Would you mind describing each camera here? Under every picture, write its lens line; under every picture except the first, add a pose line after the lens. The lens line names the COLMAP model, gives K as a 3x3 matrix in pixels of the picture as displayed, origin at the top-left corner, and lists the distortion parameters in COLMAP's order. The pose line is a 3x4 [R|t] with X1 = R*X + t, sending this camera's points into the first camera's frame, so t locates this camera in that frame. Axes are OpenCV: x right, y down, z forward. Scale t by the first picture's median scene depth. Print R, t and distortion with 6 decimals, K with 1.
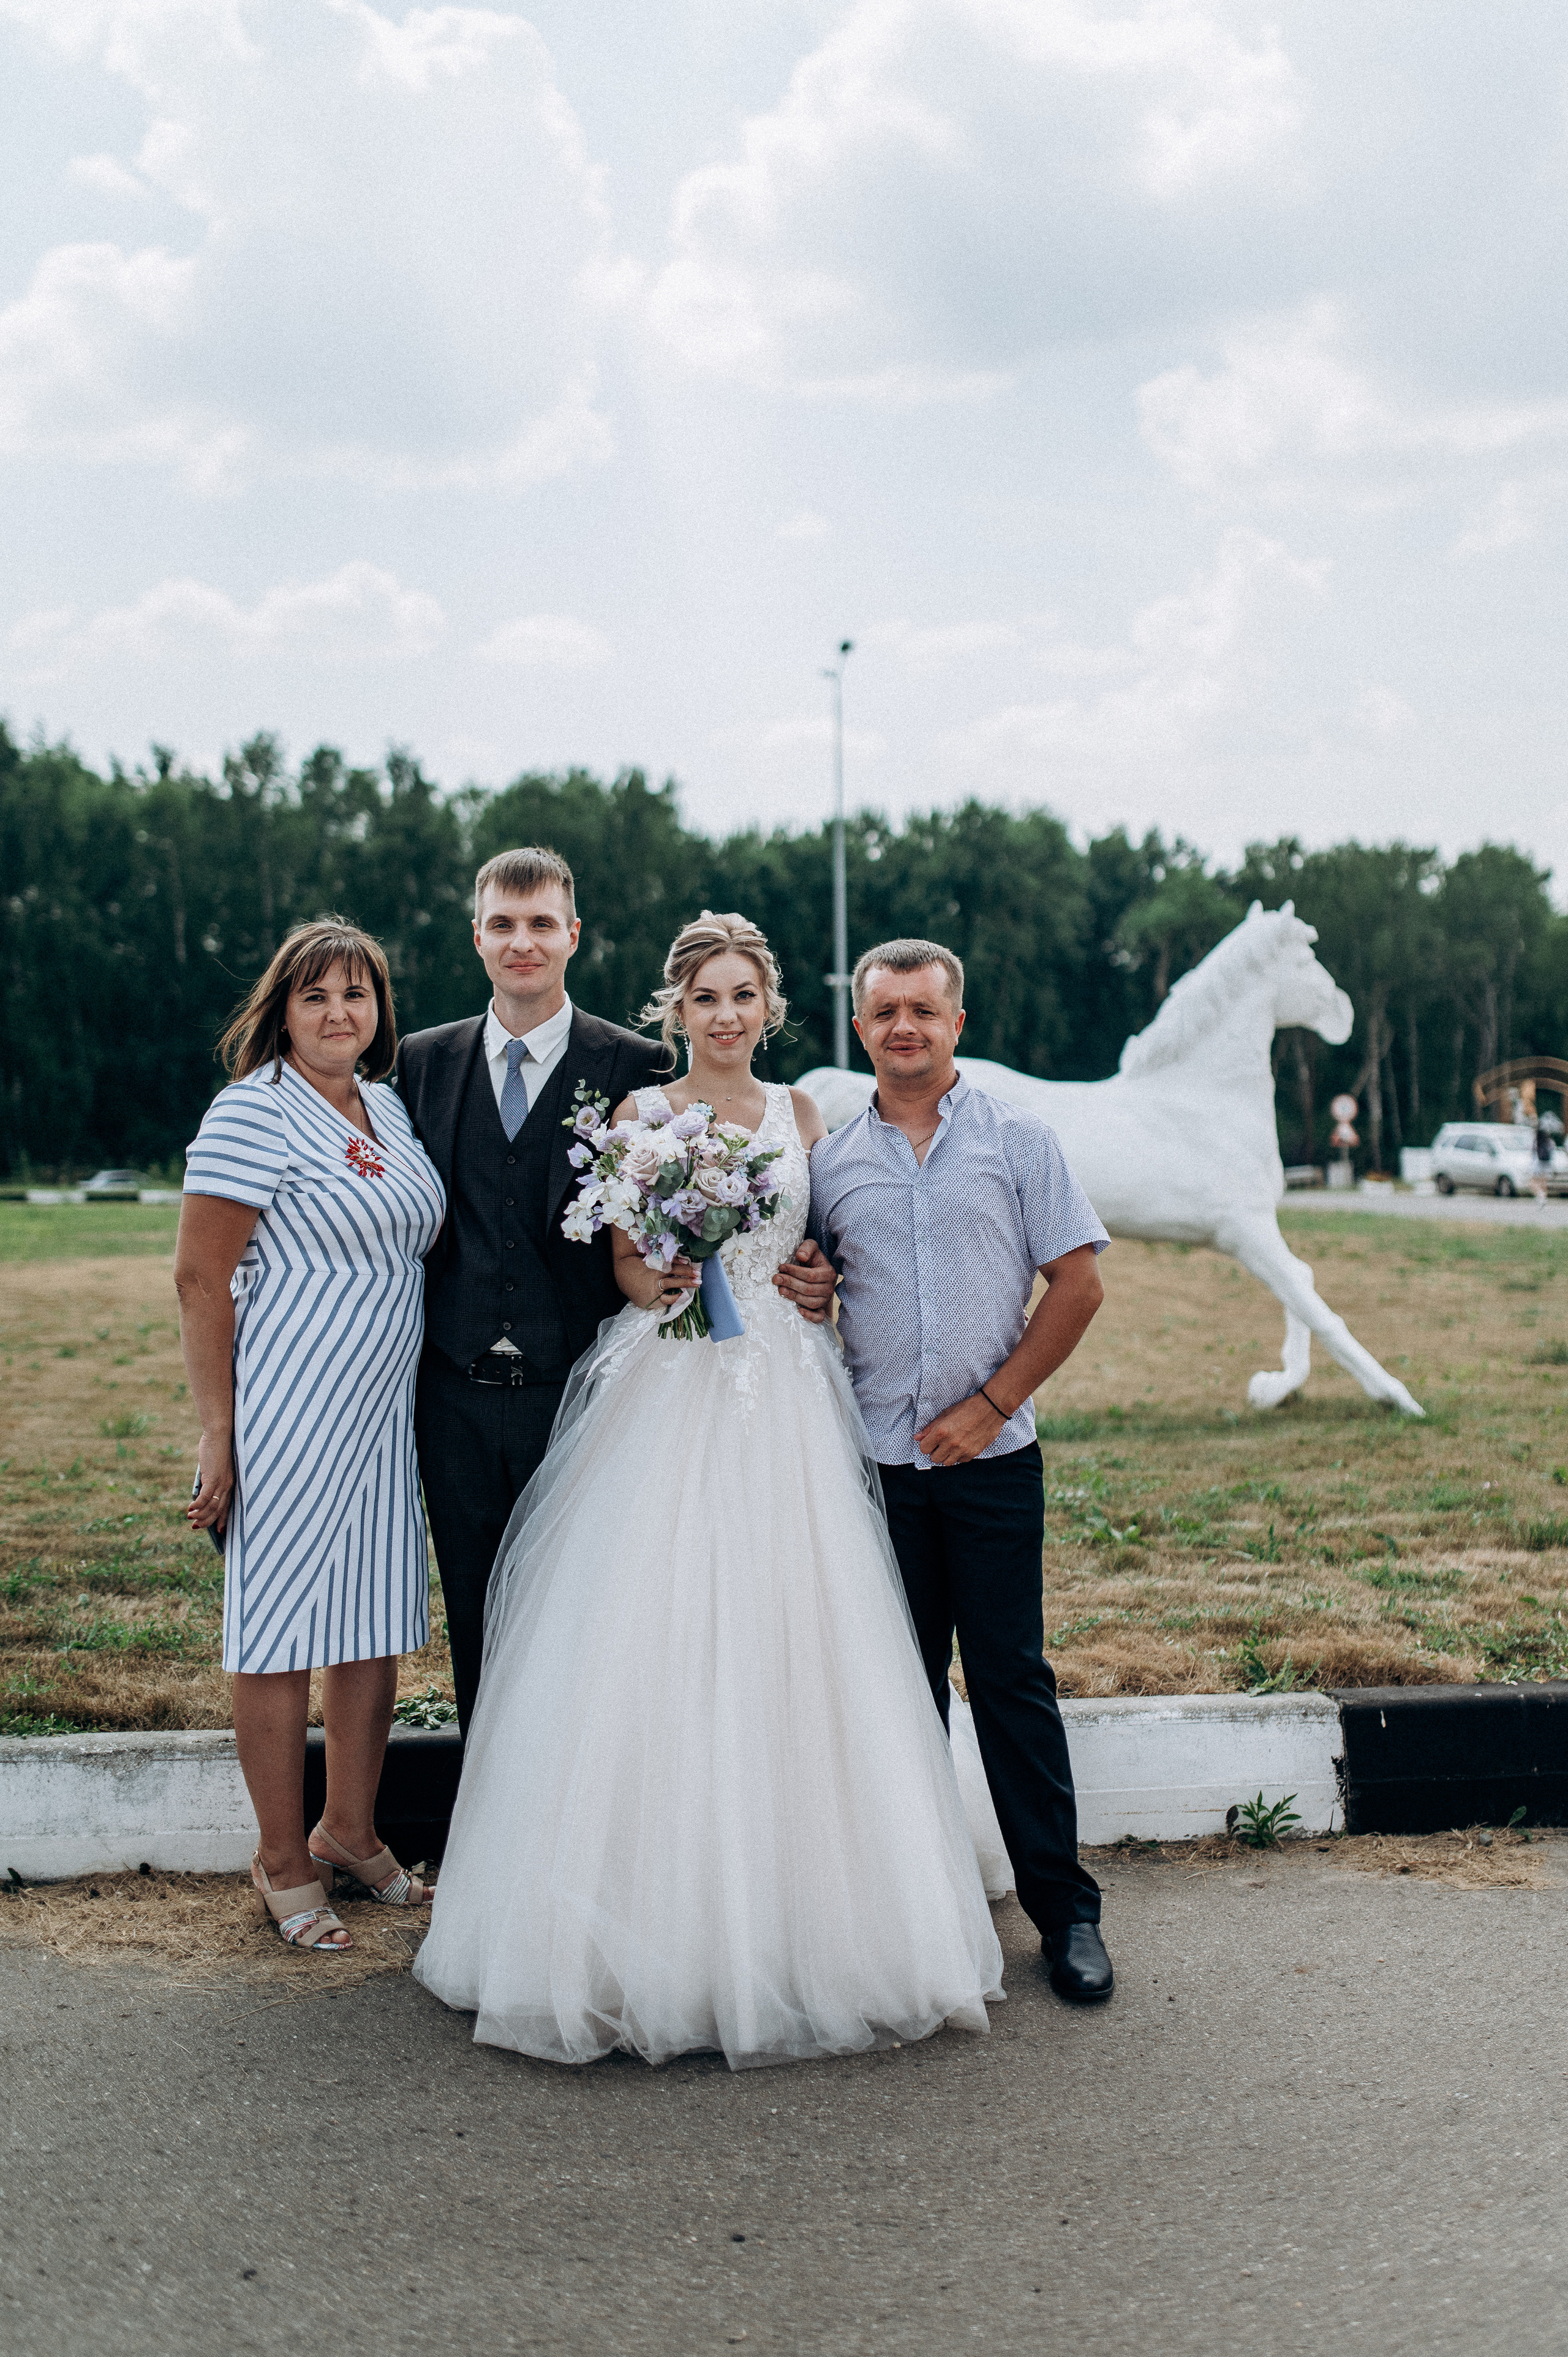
lens RADIAL K [[2297.4, 0, 794.3], [0, 2297.4, 1186.0], [0, 0, 1]] dist [-0.015099, 0.000000]
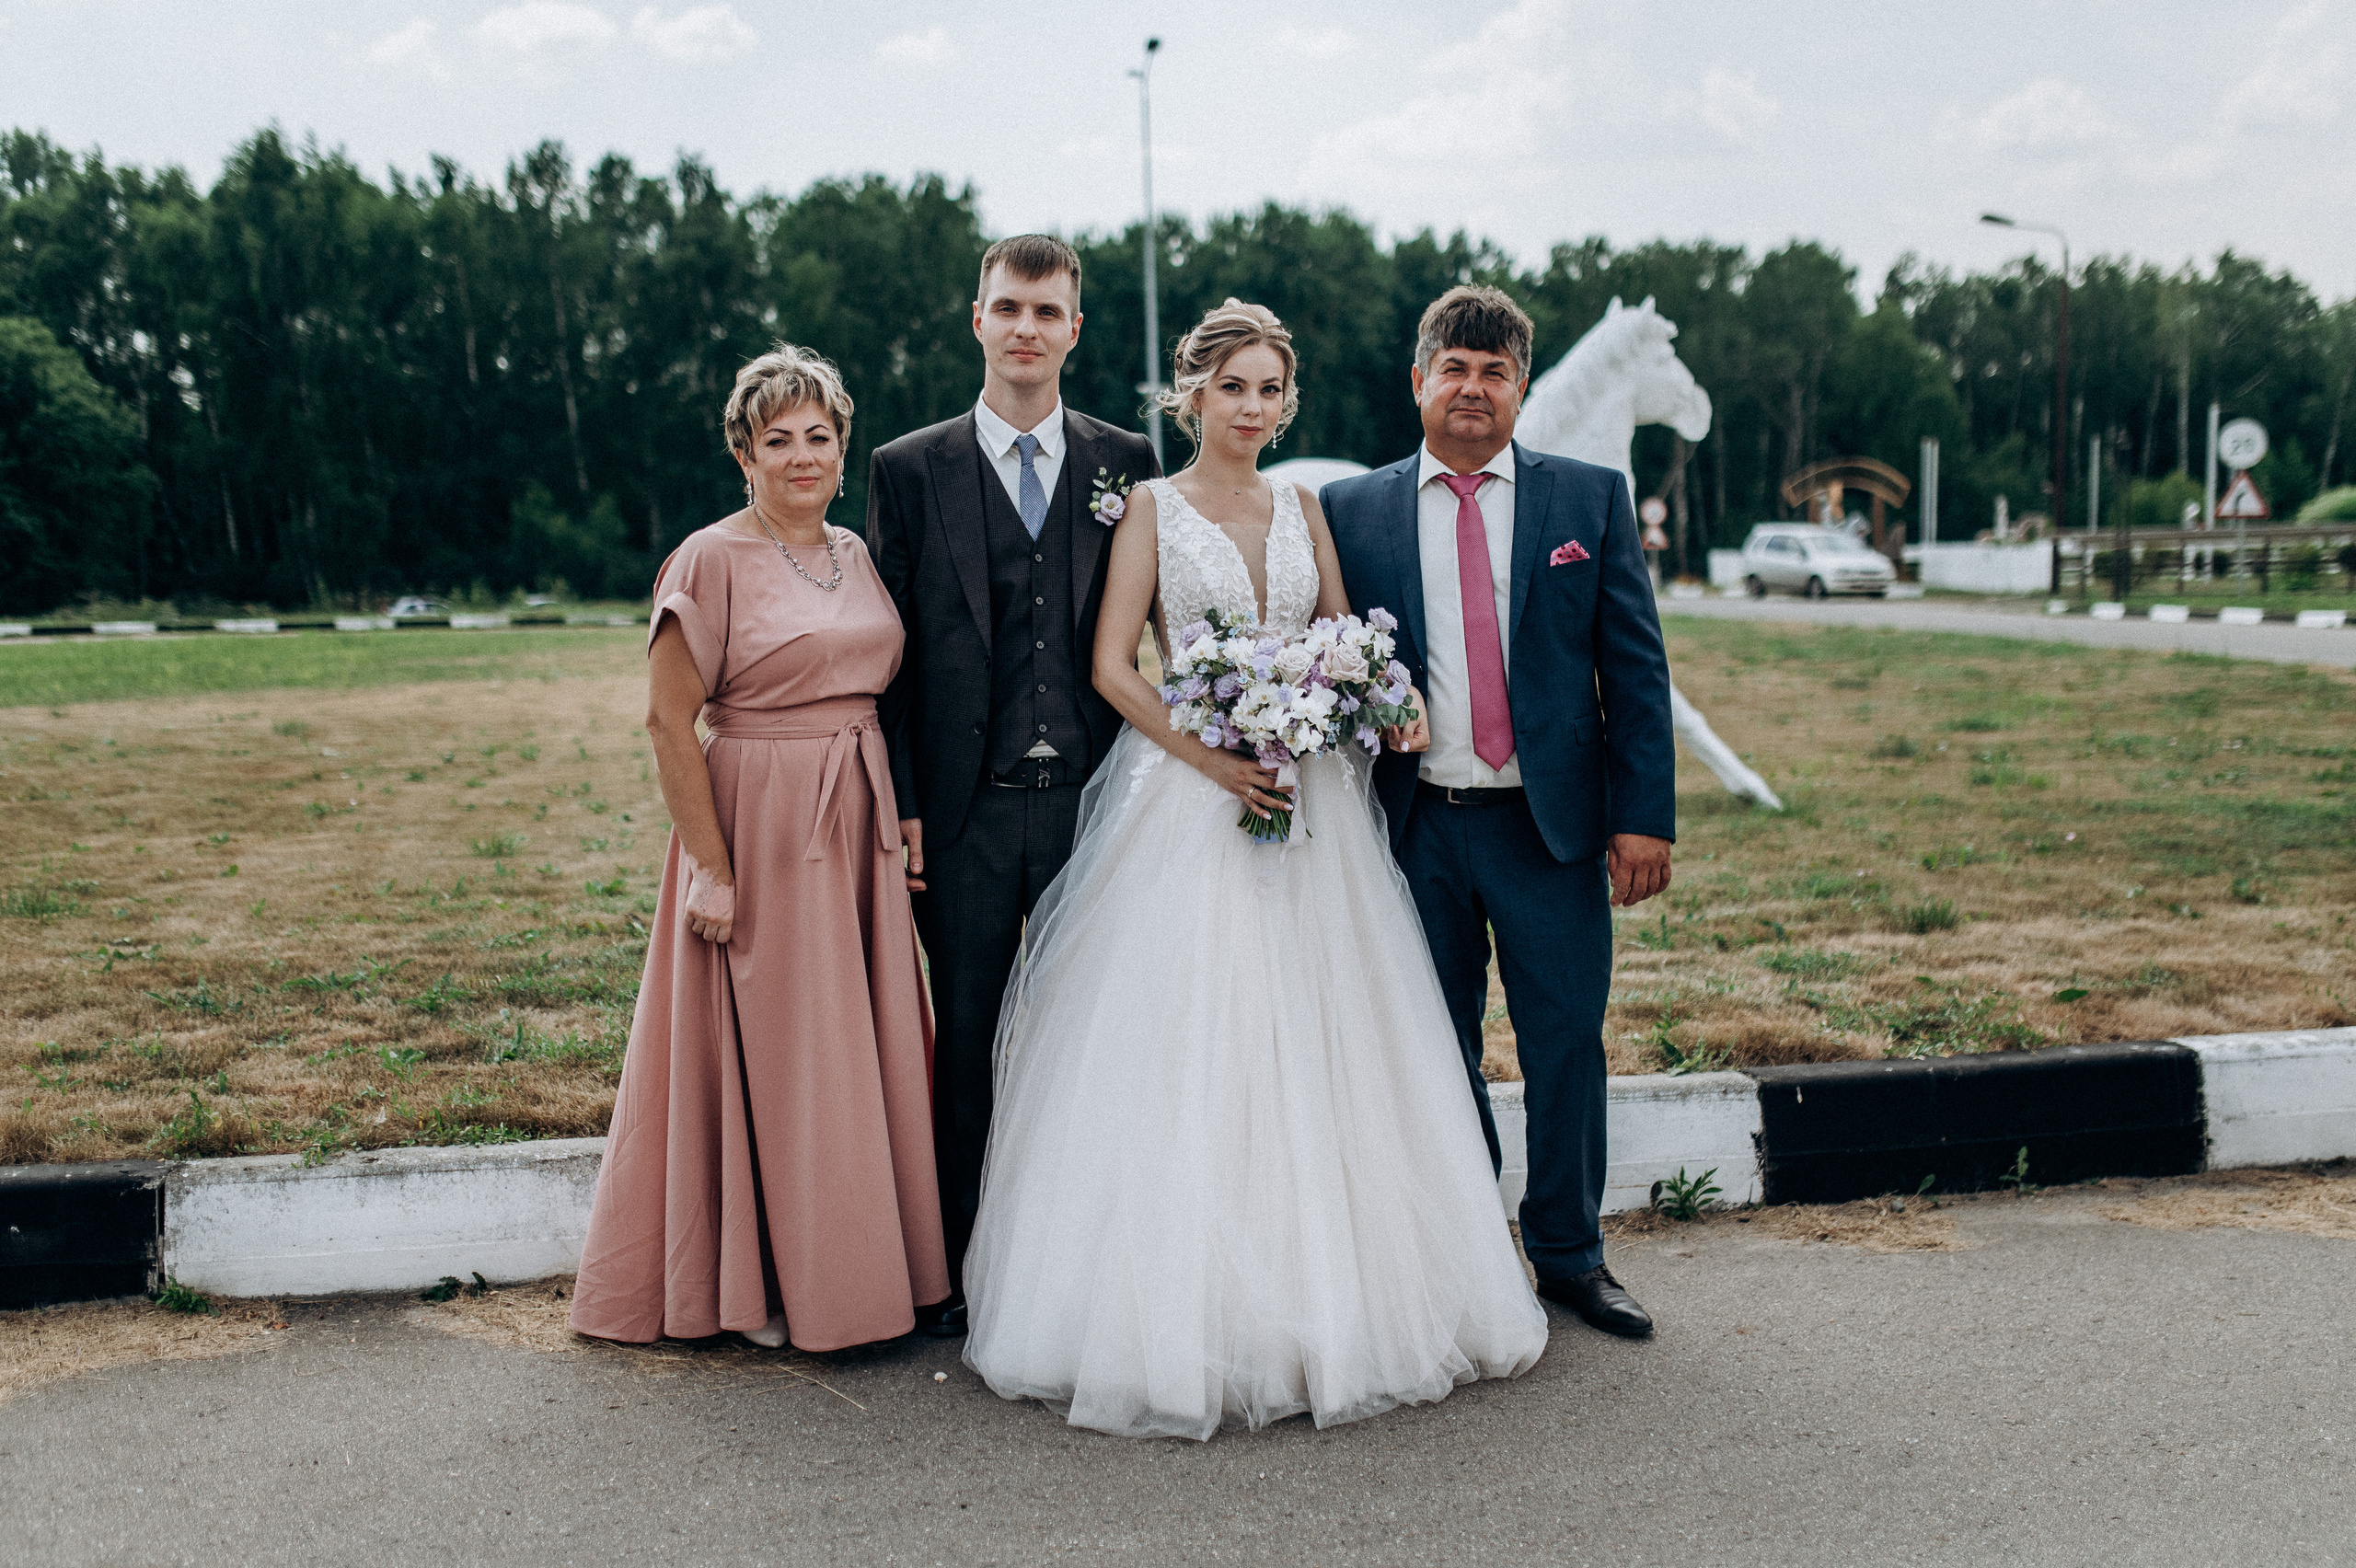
lens RADIAL K [[2296.6, 0, 1185.5], [0, 2296.6, 804.5], [0, 0, 1]] dist [-0.015099, 0.000000]
pose [[0.999128, -0.021412, 0.035857, -0.022413], [0.018142, 0.995851, 0.089170, 0.002433], [-0.037618, -0.088442, 0.995371, -0.001611]]
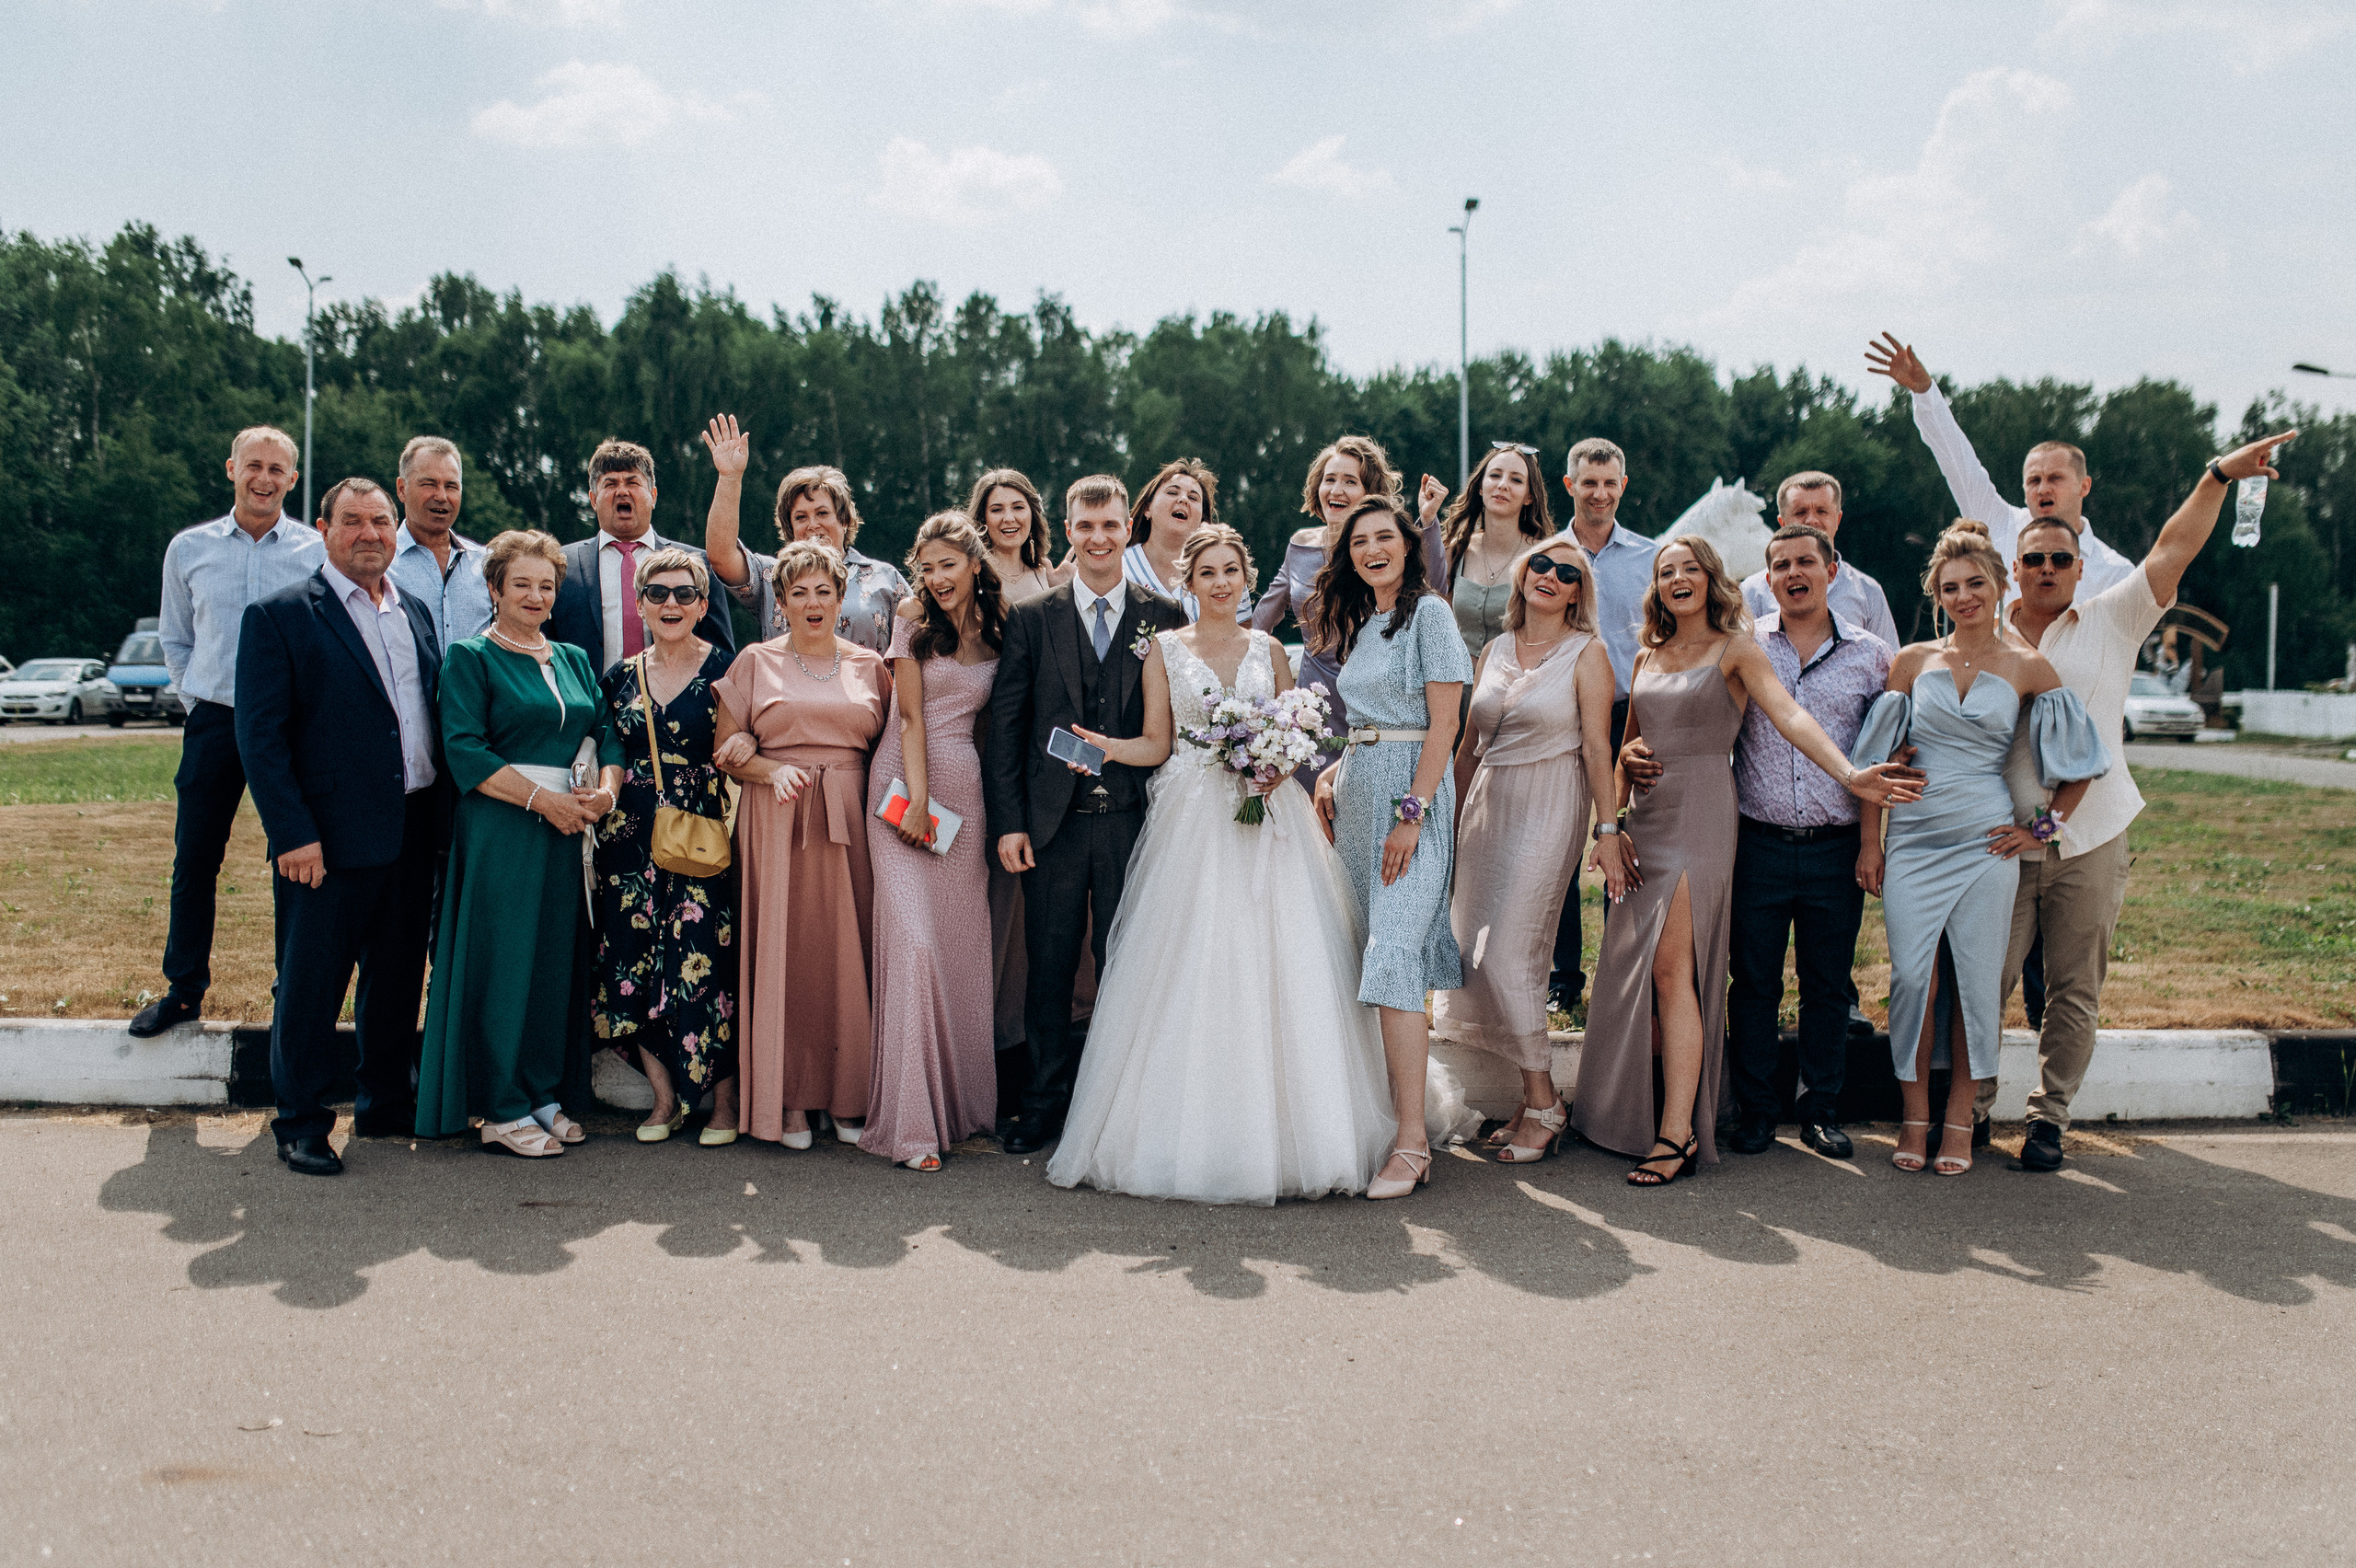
lens RADIAL K [[2296.6, 0, 1216.6], [0, 2296.6, 846.5], [0, 0, 1]] dist [-0.015099, 0.000000]
pose [[0.995101, 0.012752, -0.098035, 0.054326], [-0.007617, 0.998588, 0.052572, 0.009607], [0.098567, -0.051567, 0.993793, -0.233809]]
